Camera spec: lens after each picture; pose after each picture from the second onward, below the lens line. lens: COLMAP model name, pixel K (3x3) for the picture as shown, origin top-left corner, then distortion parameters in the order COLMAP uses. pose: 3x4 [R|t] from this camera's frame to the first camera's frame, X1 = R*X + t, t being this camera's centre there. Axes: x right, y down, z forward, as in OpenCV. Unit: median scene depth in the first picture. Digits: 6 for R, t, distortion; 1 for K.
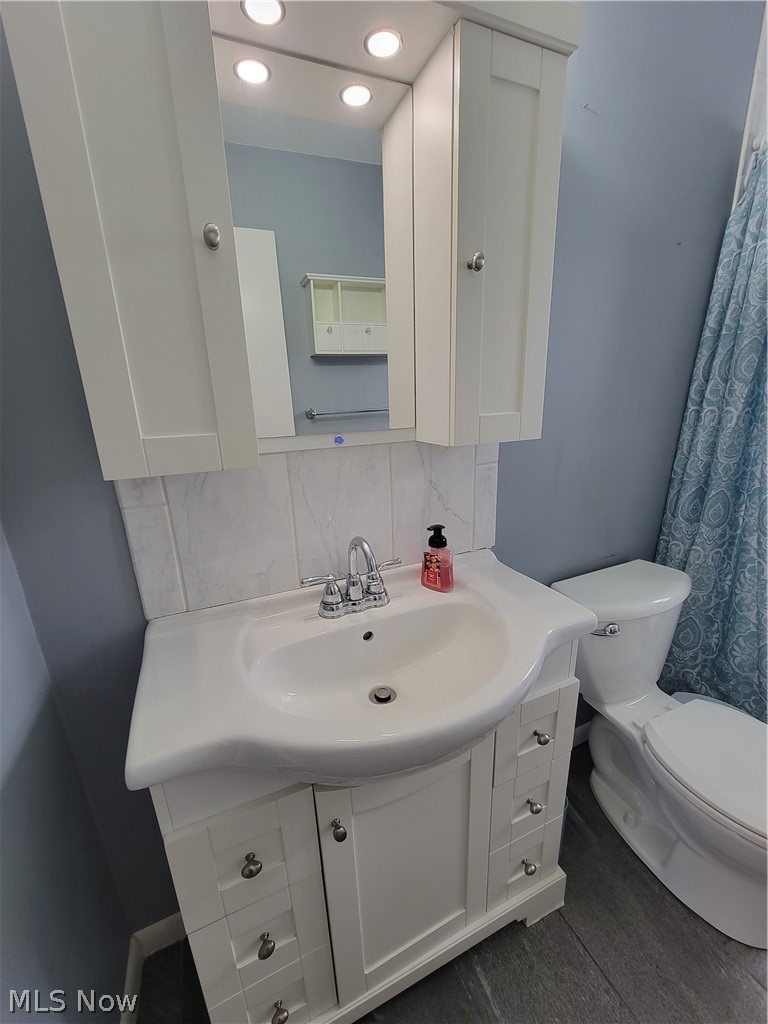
lens RADIAL K [[418.6, 0, 379.6], [0, 418.6, 513.4], [0, 0, 1]] dist [-0.002296, 0.000223]
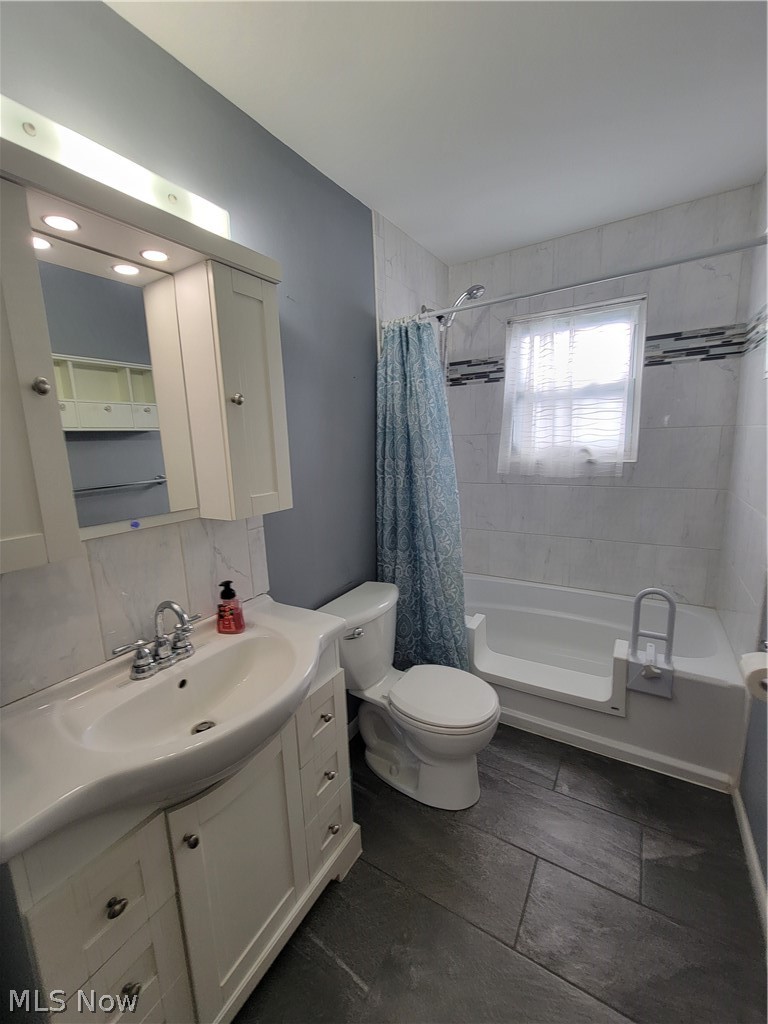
lens RADIAL K [[425.6, 0, 384.0], [0, 425.6, 512.0], [0, 0, 1]] dist [-0.002013, 0.000102]
pose [[0.817609, -0.094887, 0.567901, -0.151841], [0.171398, 0.981722, -0.082733, 0.008955], [-0.549671, 0.164980, 0.818928, -0.293007]]
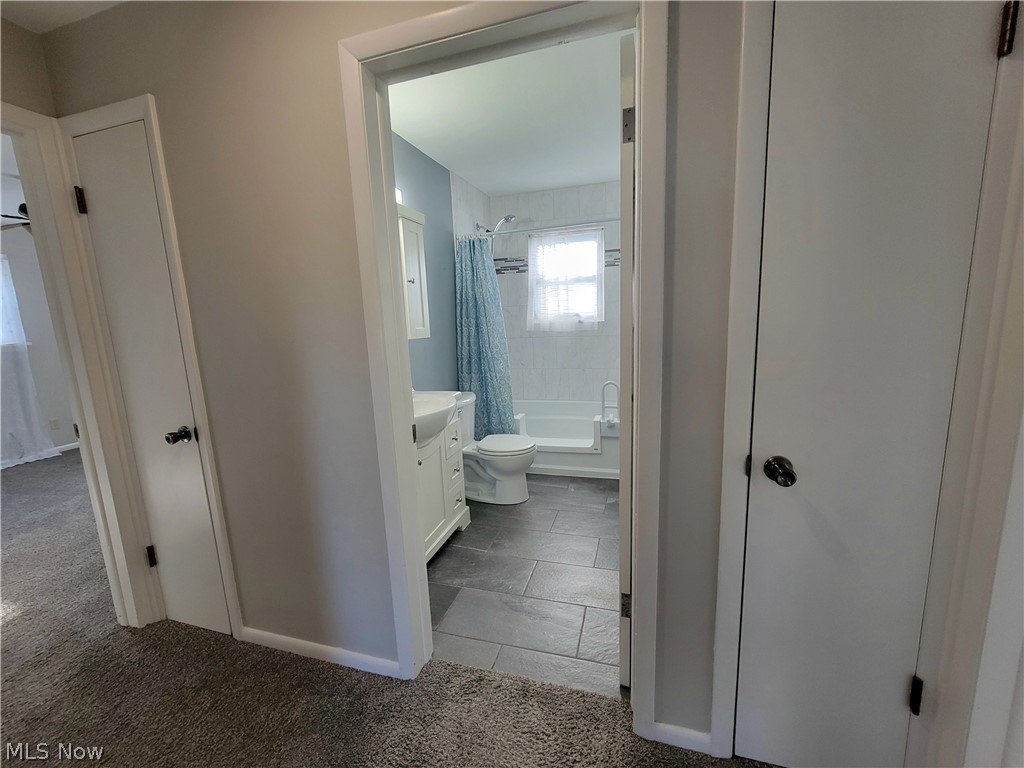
lens RADIAL K [[412.2, 0, 510.4], [0, 412.2, 380.3], [0, 0, 1]] dist [0.031378, -0.026198]
pose [[0.653883, -0.107108, 0.748976, -1.046964], [0.230298, 0.971132, -0.062180, 0.303917], [-0.720695, 0.213146, 0.659673, -0.880529]]
